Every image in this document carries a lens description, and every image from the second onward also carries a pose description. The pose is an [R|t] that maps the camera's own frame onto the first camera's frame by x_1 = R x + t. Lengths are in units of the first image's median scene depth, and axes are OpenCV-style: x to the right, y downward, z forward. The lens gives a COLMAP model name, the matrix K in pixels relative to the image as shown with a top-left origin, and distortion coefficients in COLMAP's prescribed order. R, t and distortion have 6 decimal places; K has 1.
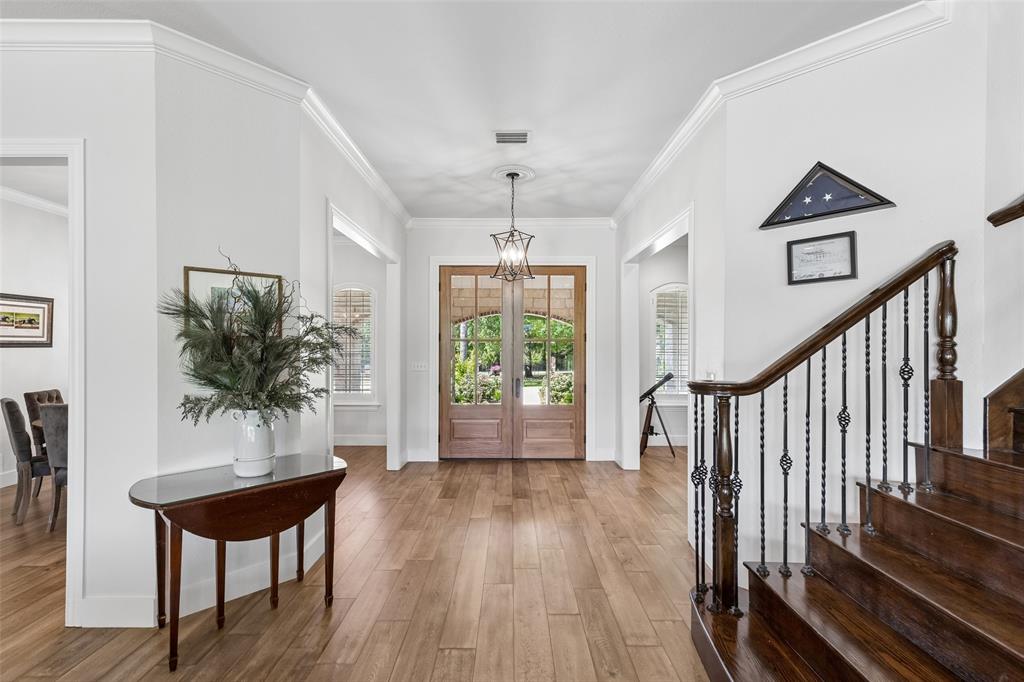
lens RADIAL K [[464.6, 0, 511.8], [0, 464.6, 345.5], [0, 0, 1]] dist [0.007501, -0.000021]
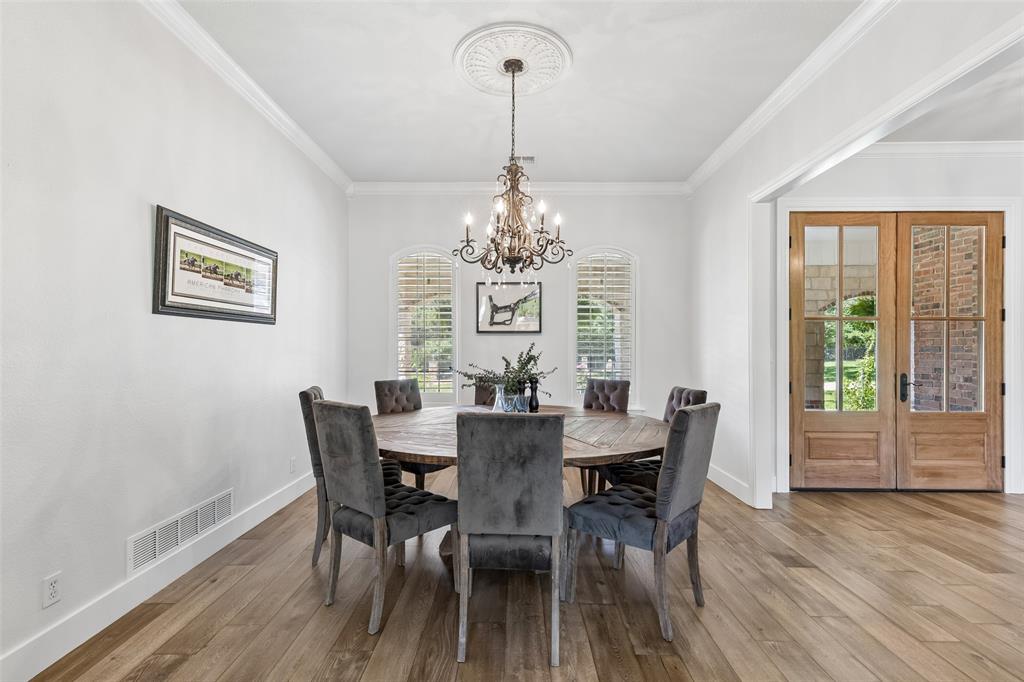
lens RADIAL K [[461.4, 0, 510.5], [0, 461.4, 347.3], [0, 0, 1]] dist [0.014599, 0.000312]
pose [[0.999994, 0.001616, 0.002913, -0.669542], [-0.001620, 0.999998, 0.001378, 0.035841], [-0.002911, -0.001383, 0.999995, 0.349708]]
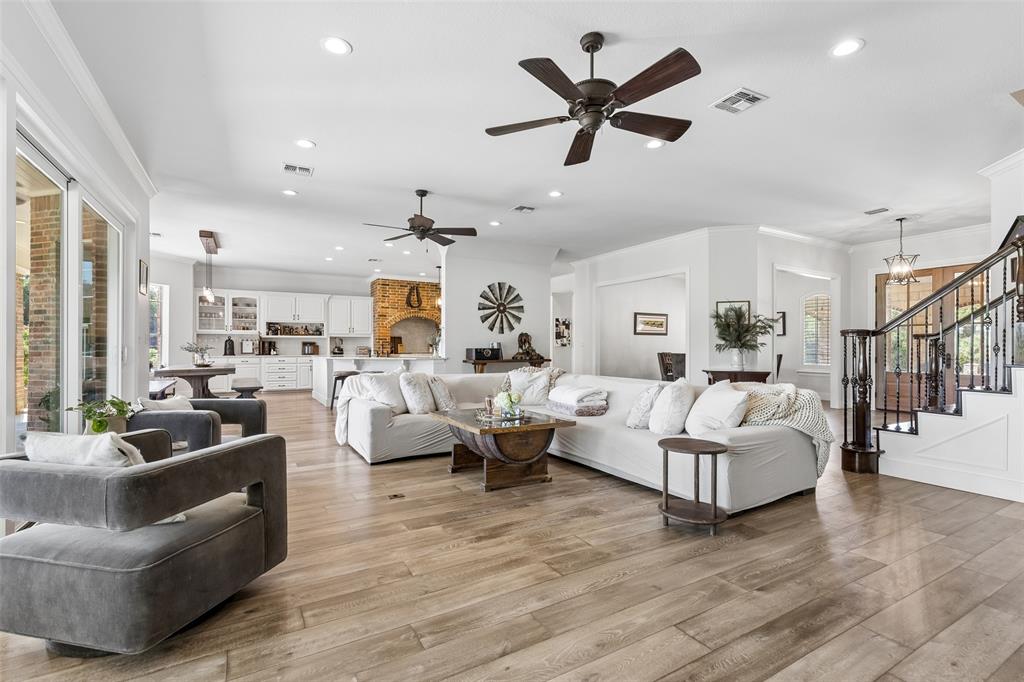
lens RADIAL K [[464.6, 0, 511.8], [0, 464.6, 345.5], [0, 0, 1]] dist [0.007501, -0.000021]
pose [[0.502082, -0.002621, -0.864816, 0.587065], [0.001132, 0.999997, -0.002373, 0.056905], [0.864819, 0.000212, 0.502084, -0.787567]]
